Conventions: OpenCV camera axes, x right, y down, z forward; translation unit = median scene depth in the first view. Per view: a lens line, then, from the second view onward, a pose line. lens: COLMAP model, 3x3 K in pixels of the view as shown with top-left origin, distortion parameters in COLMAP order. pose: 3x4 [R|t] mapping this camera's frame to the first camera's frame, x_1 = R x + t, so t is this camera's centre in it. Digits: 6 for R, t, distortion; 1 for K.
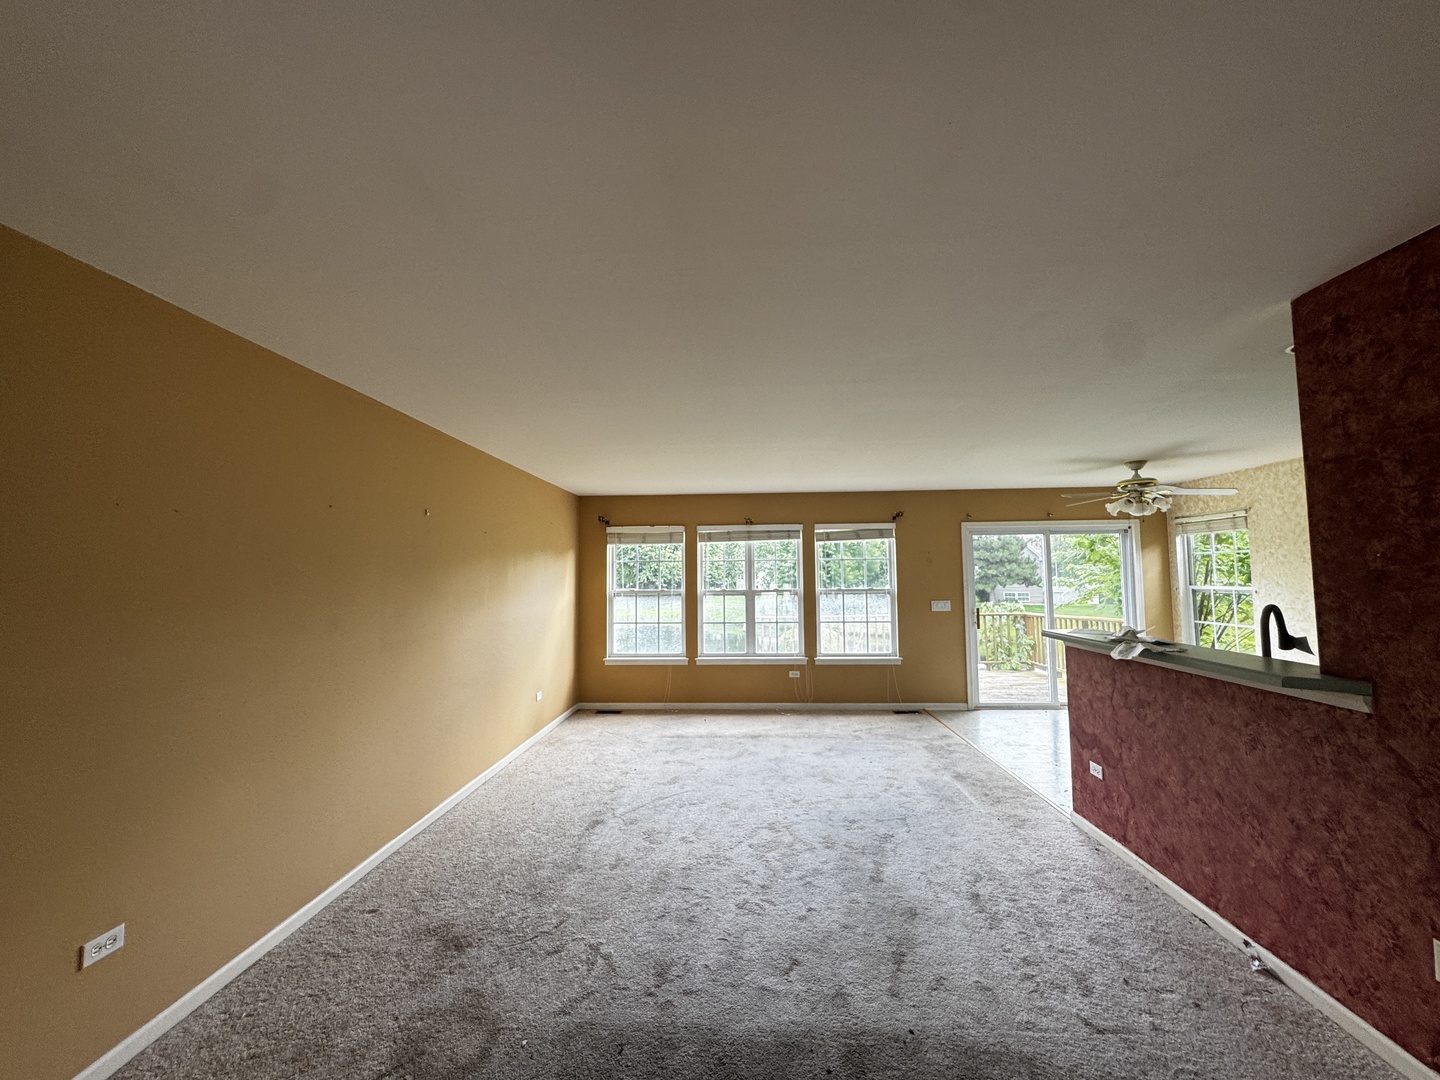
lens RADIAL K [[578.9, 0, 718.8], [0, 578.9, 540.9], [0, 0, 1]] dist [-0.000096, 0.000198]
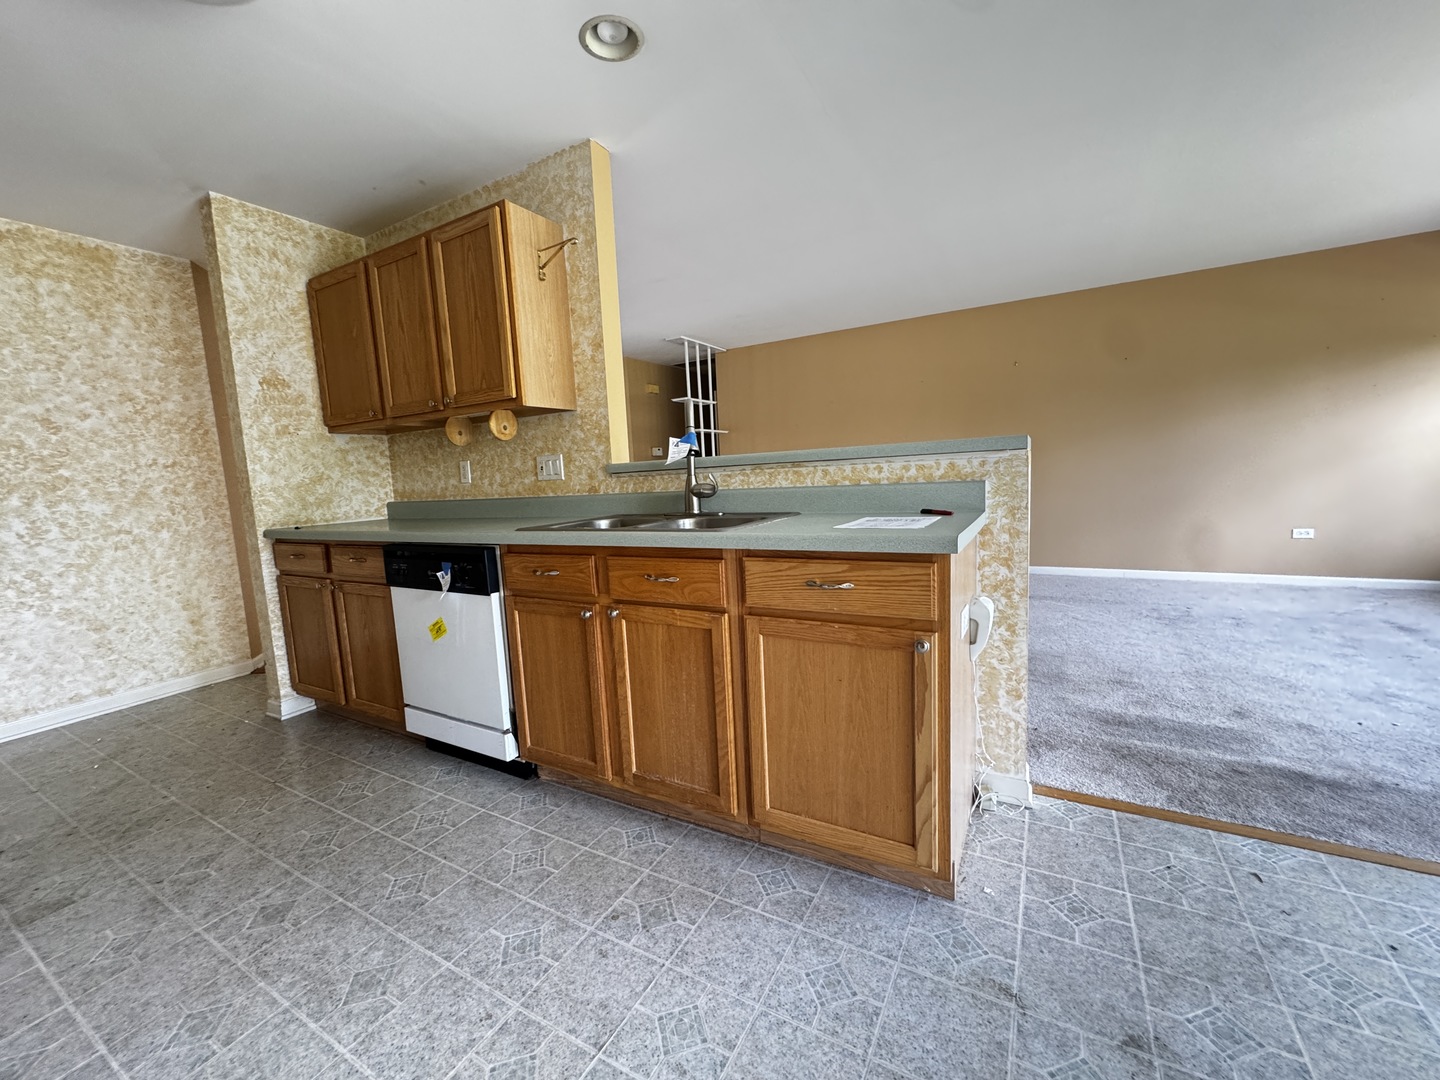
lens RADIAL K [[578.9, 0, 715.2], [0, 578.9, 538.9], [0, 0, 1]] dist [-0.000096, 0.000198]
pose [[-0.449249, 0.141493, -0.882131, 1.383114], [0.113292, 0.988430, 0.100846, 0.182462], [0.886194, -0.054633, -0.460082, 1.144666]]
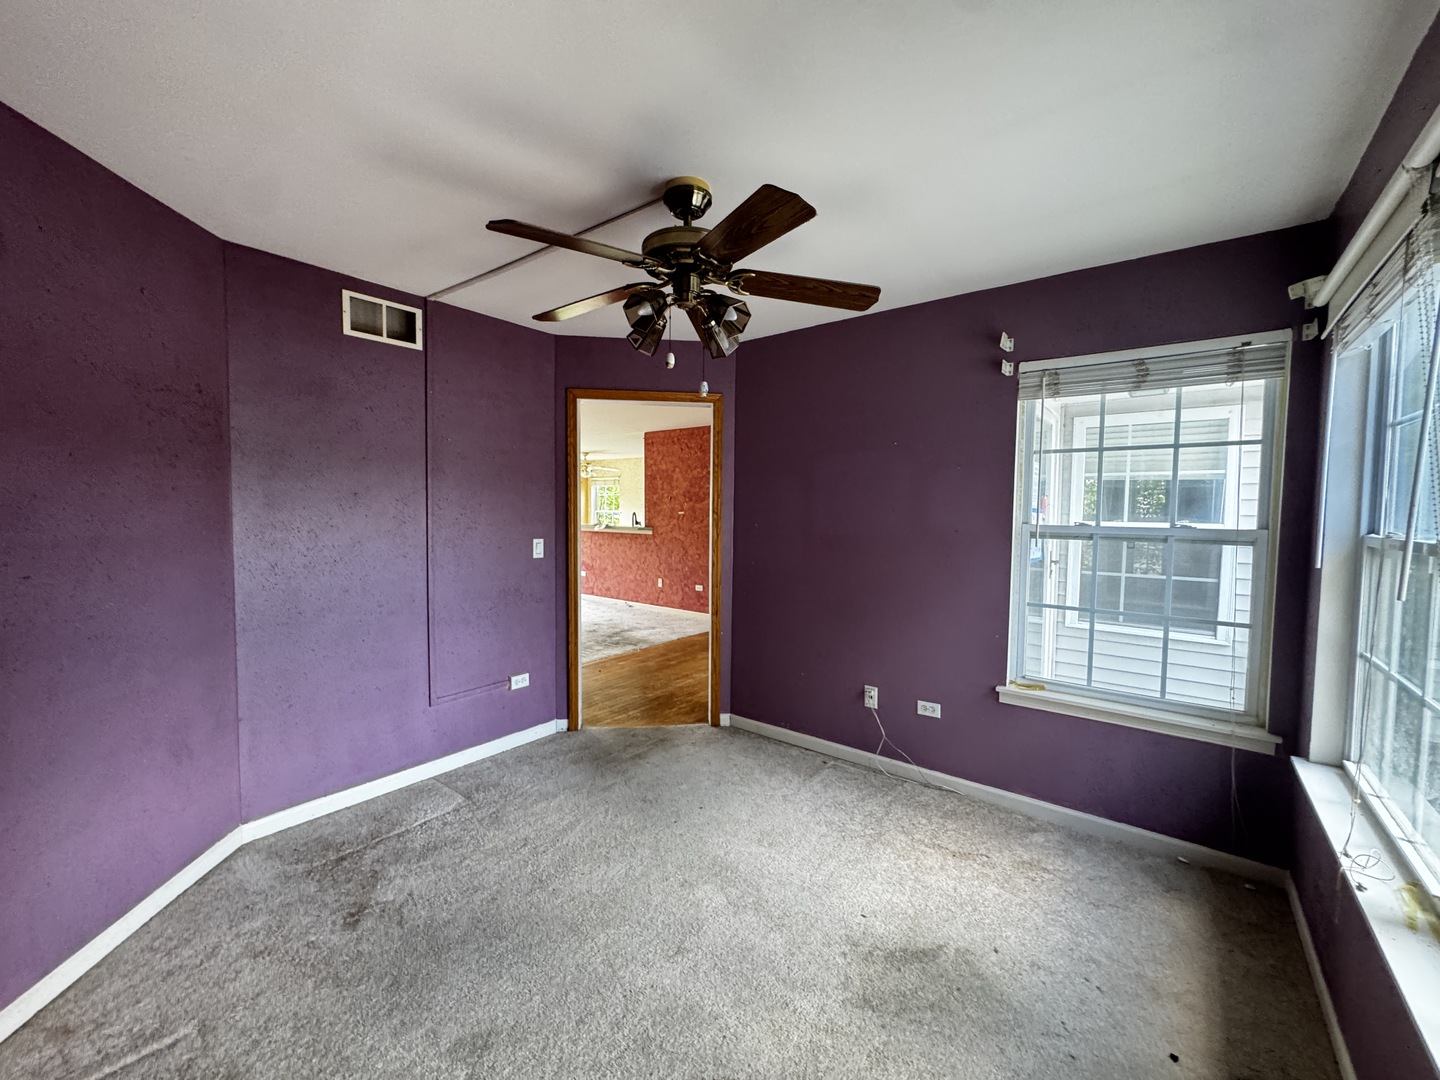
lens RADIAL K [[578.9, 0, 721.7], [0, 578.9, 539.4], [0, 0, 1]] dist [-0.000096, 0.000198]
pose [[0.577180, -0.027535, 0.816152, -1.280037], [-0.065164, 0.994691, 0.079643, -0.027991], [-0.814013, -0.099152, 0.572322, -1.155827]]
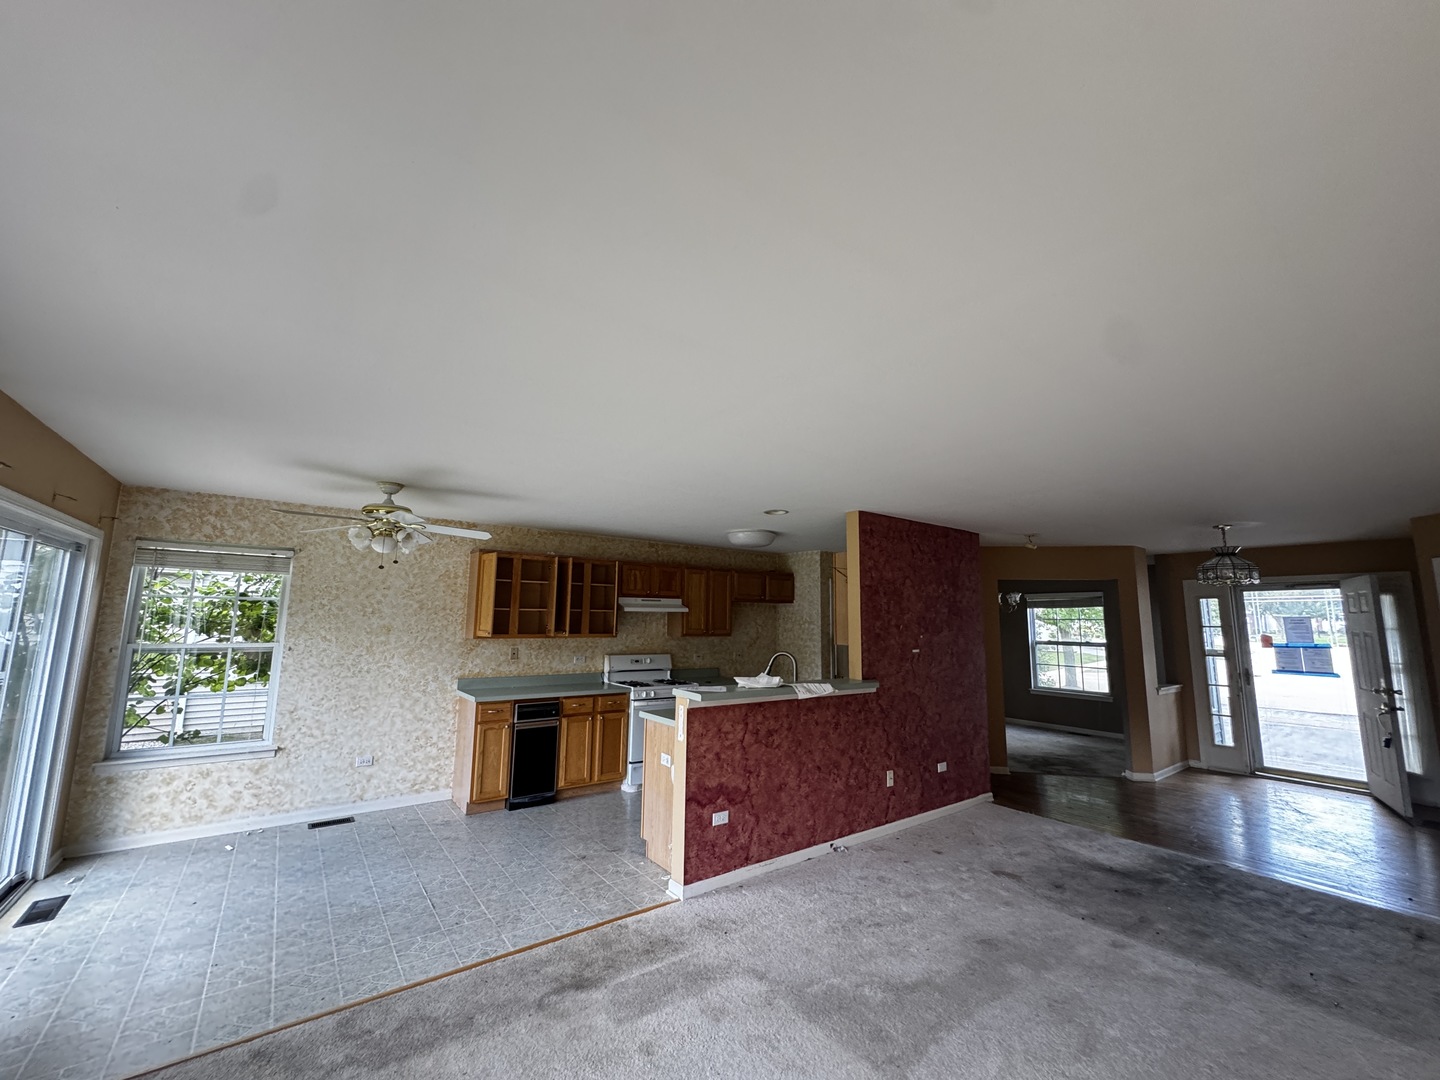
lens RADIAL K [[578.9, 0, 713.6], [0, 578.9, 538.5], [0, 0, 1]] dist [-0.000096, 0.000198]
pose [[-0.631933, 0.108716, 0.767360, -0.237857], [-0.056146, 0.981089, -0.185234, 0.090403], [-0.772987, -0.160139, -0.613879, 1.864546]]
